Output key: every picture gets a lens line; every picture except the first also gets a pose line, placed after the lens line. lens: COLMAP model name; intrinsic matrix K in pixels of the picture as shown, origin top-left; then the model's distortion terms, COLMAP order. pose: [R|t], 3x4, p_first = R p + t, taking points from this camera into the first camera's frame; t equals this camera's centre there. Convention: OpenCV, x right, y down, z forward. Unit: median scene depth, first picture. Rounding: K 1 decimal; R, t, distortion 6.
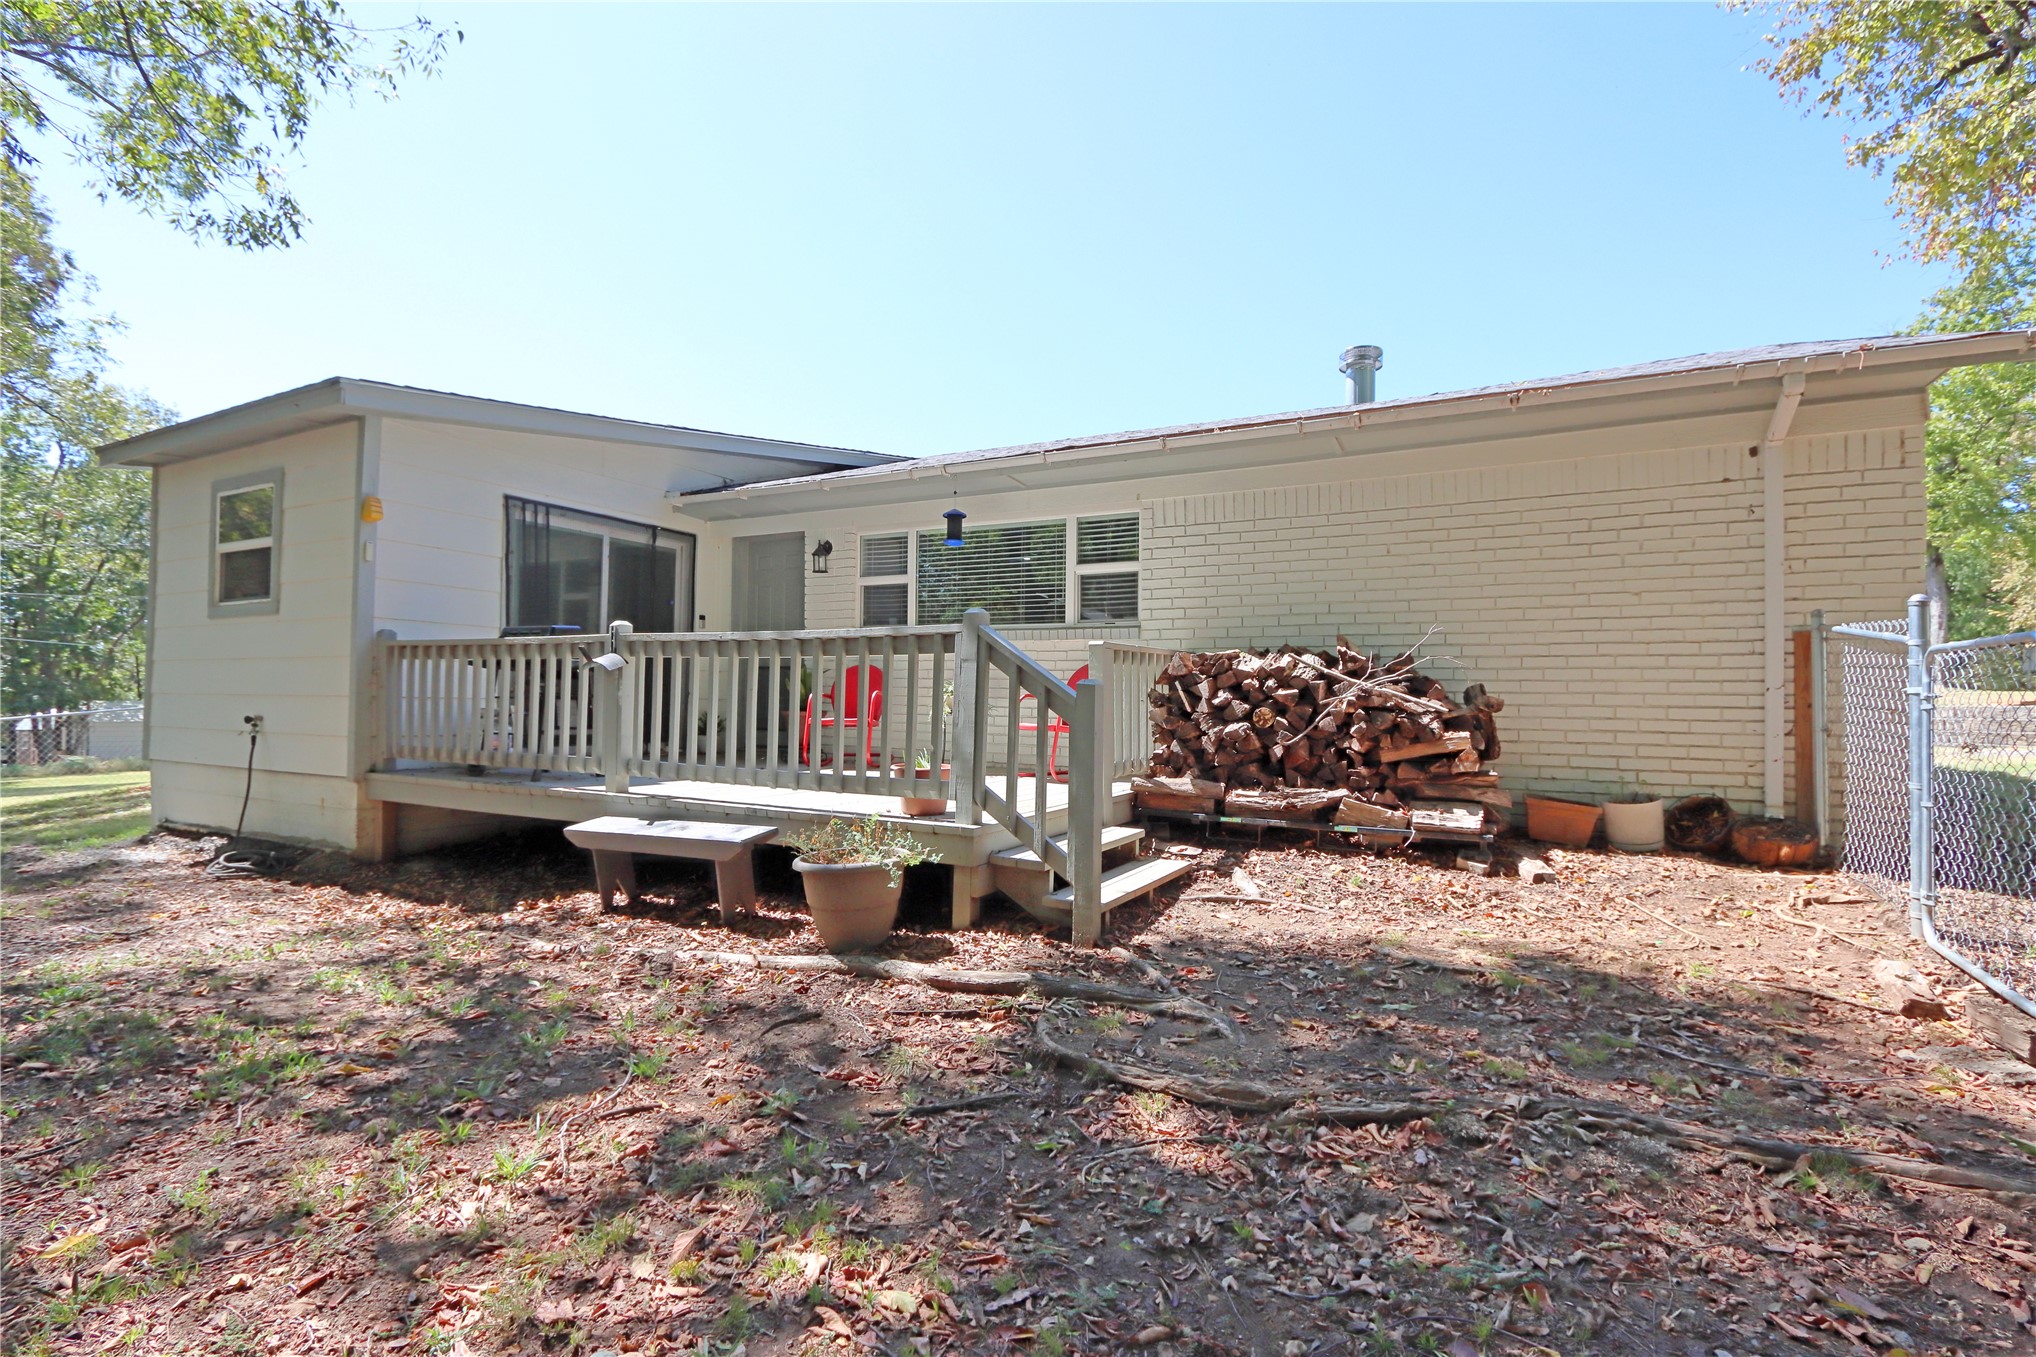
lens RADIAL K [[925.1, 0, 1015.0], [0, 925.1, 672.9], [0, 0, 1]] dist [-0.001956, -0.000595]
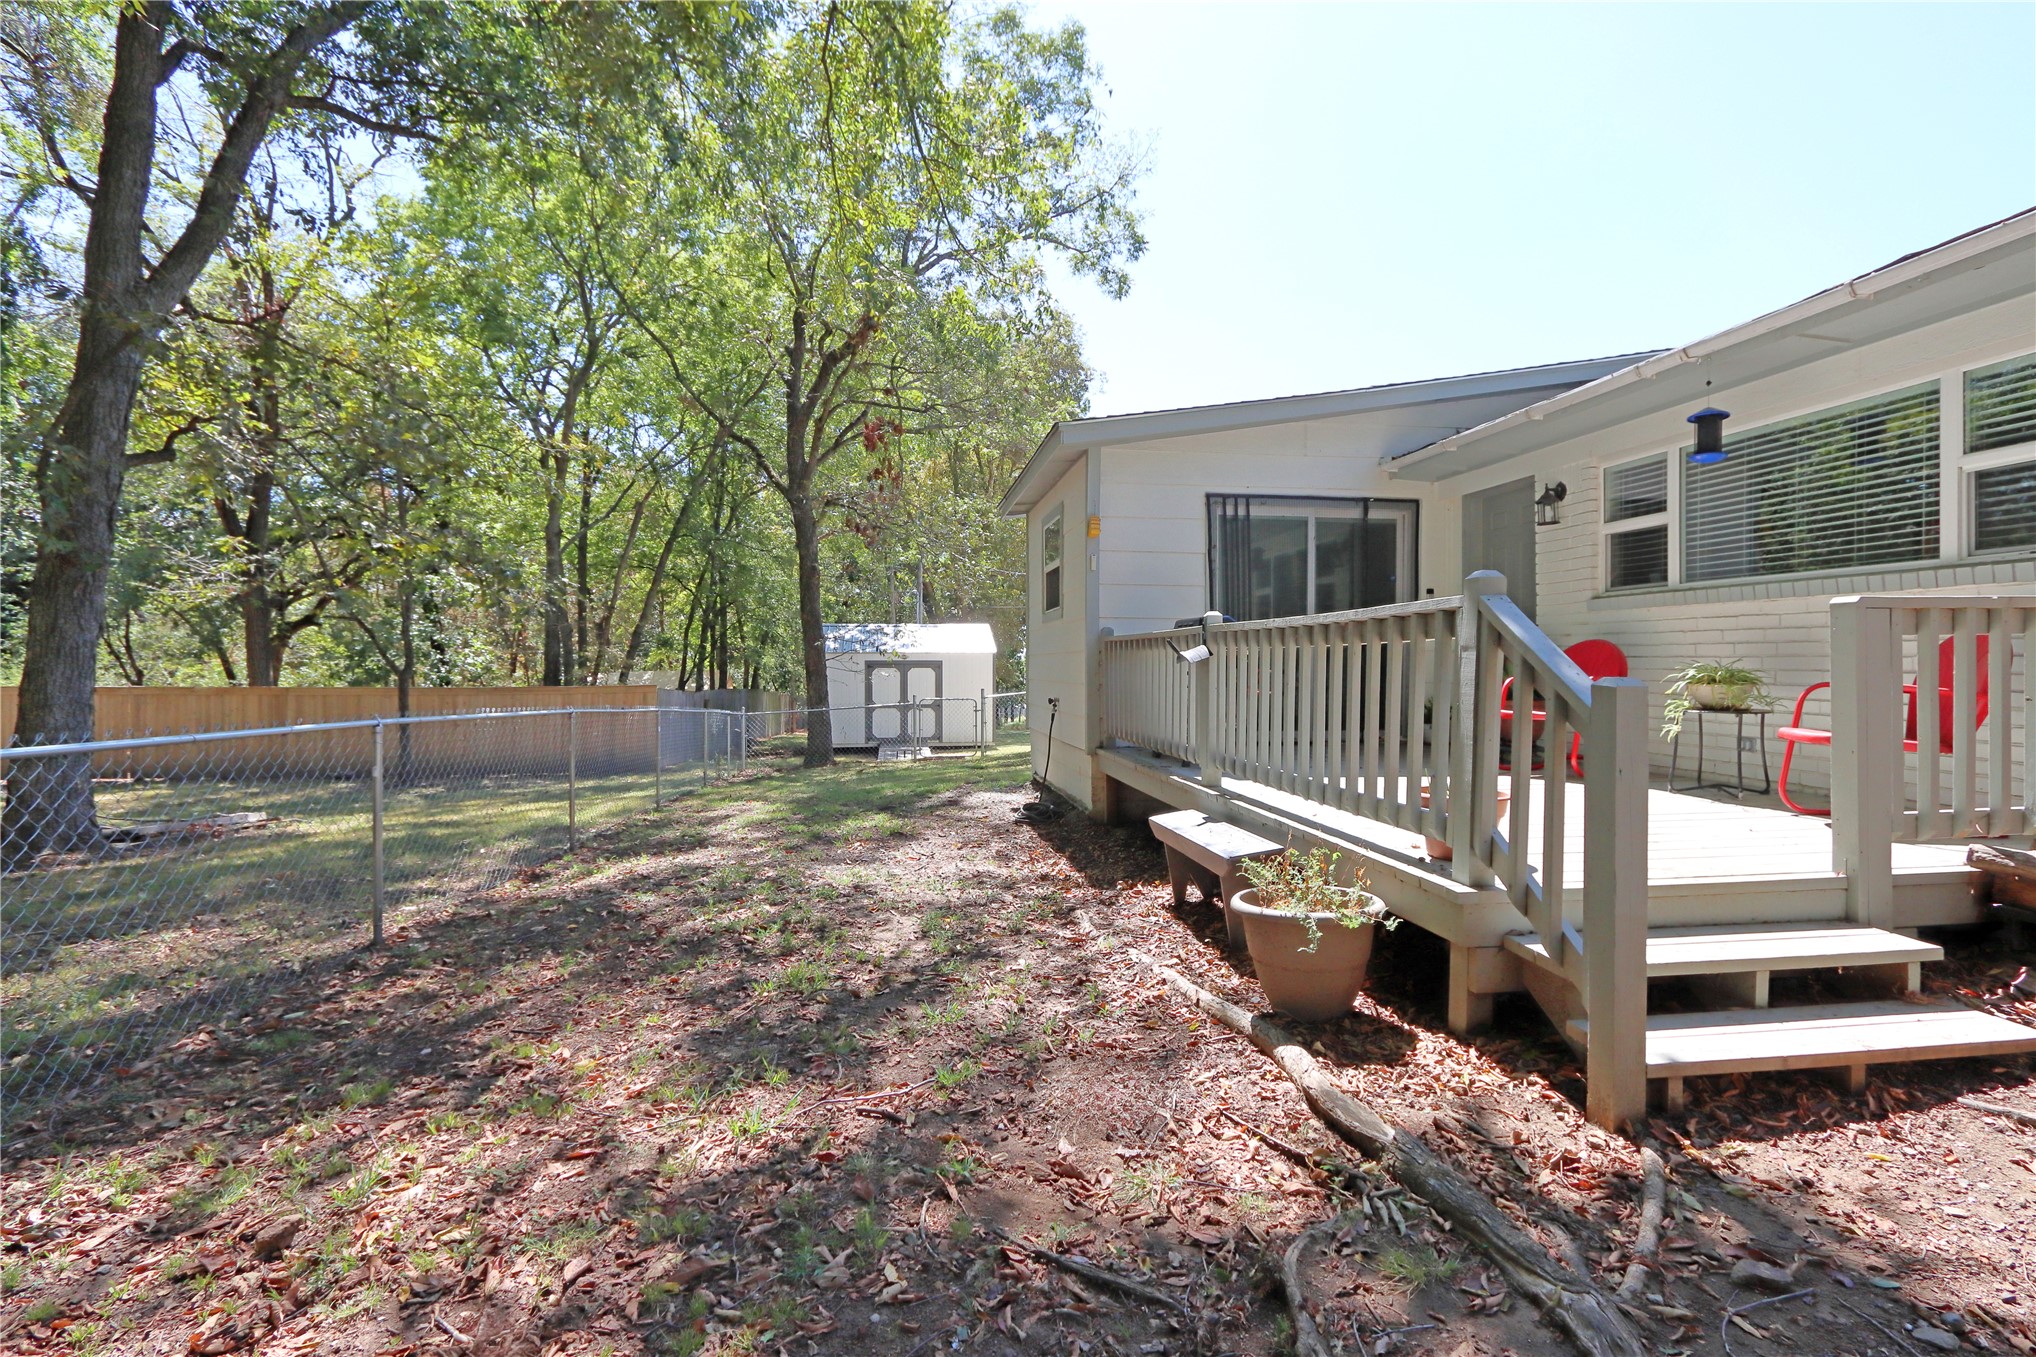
lens RADIAL K [[925.1, 0, 1015.0], [0, 925.1, 672.9], [0, 0, 1]] dist [-0.001956, -0.000595]
pose [[0.596366, -0.006683, -0.802685, 0.171603], [0.031507, 0.999390, 0.015088, -0.009236], [0.802094, -0.034288, 0.596213, 0.180266]]
